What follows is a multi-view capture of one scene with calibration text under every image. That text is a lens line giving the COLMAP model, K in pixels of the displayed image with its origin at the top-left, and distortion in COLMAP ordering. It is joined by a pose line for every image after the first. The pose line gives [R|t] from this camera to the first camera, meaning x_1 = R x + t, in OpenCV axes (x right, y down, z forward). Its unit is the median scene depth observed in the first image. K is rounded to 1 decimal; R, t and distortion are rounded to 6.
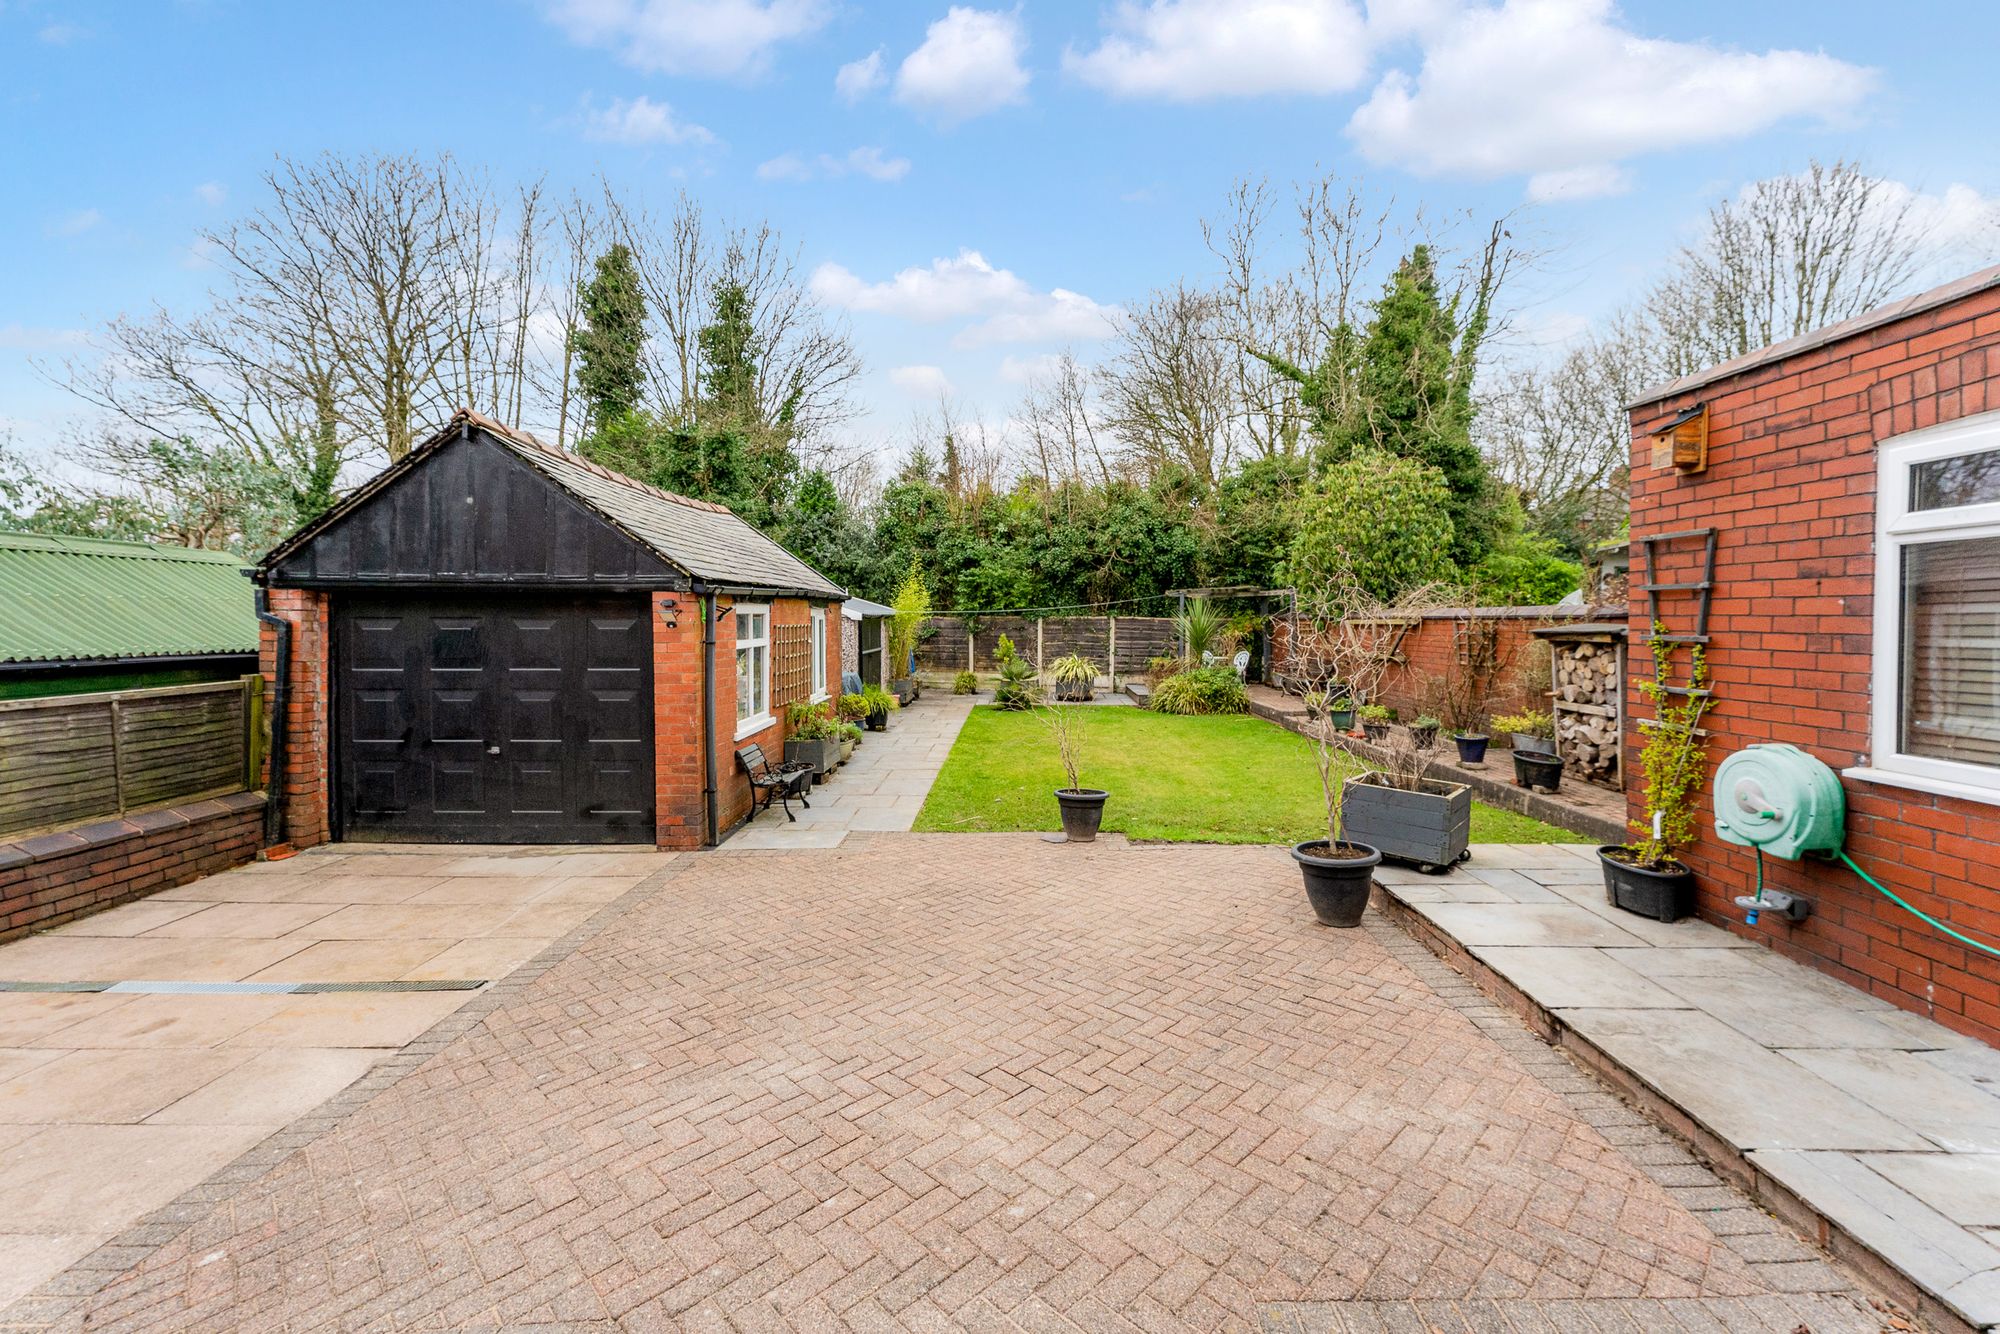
lens RADIAL K [[830.5, 0, 1004.8], [0, 830.5, 653.5], [0, 0, 1]] dist [-0.000844, 0.000262]
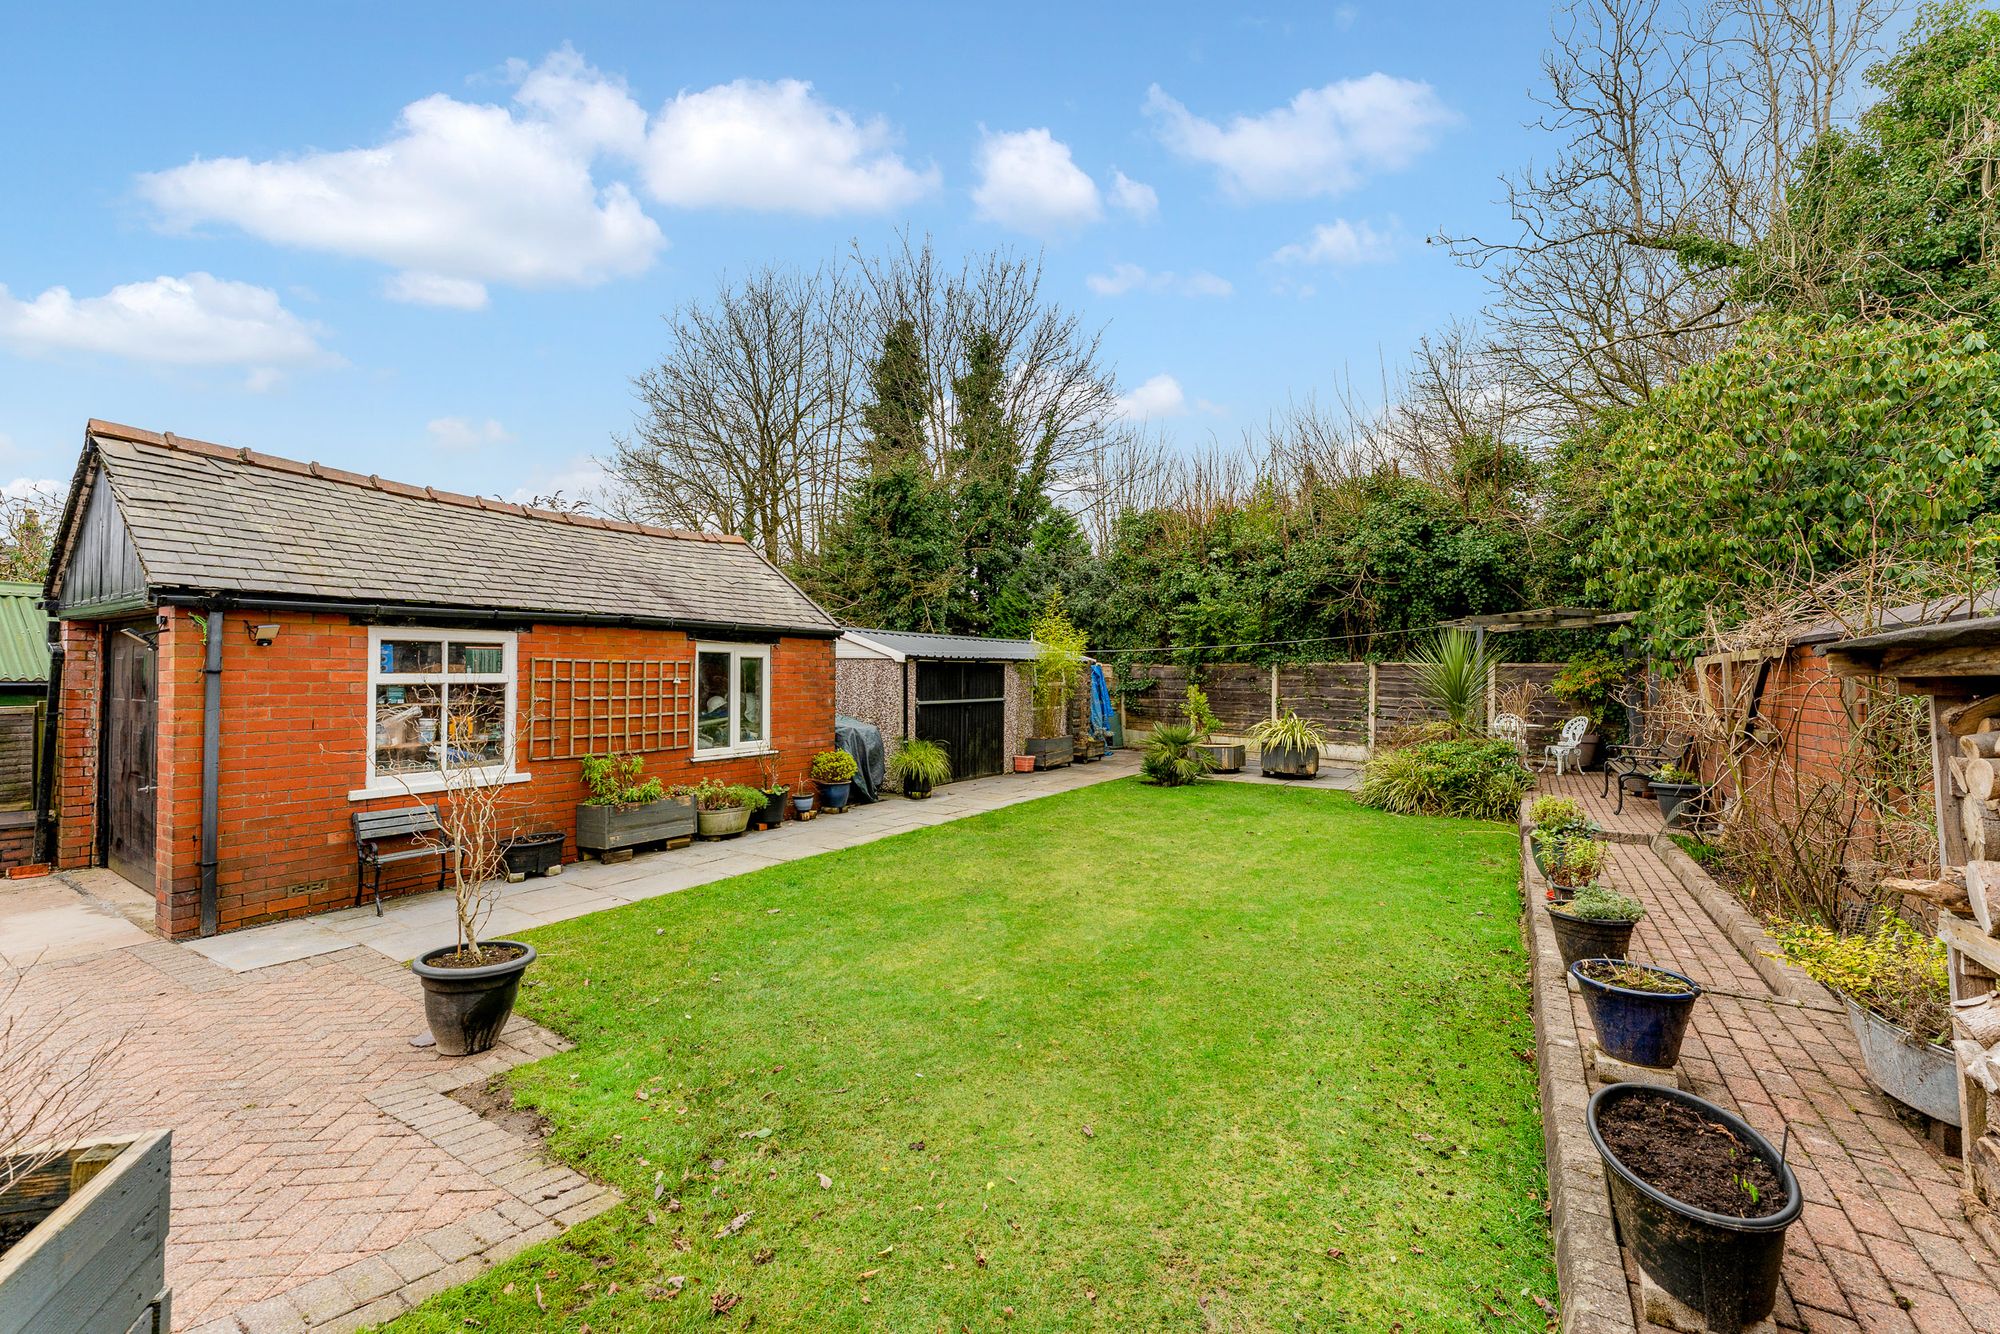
lens RADIAL K [[808.6, 0, 974.8], [0, 808.6, 671.4], [0, 0, 1]] dist [0.001859, 0.000301]
pose [[0.844304, -0.000676, -0.535864, 0.225097], [-0.025365, 0.998828, -0.041226, 0.000183], [0.535263, 0.048399, 0.843297, 0.255424]]
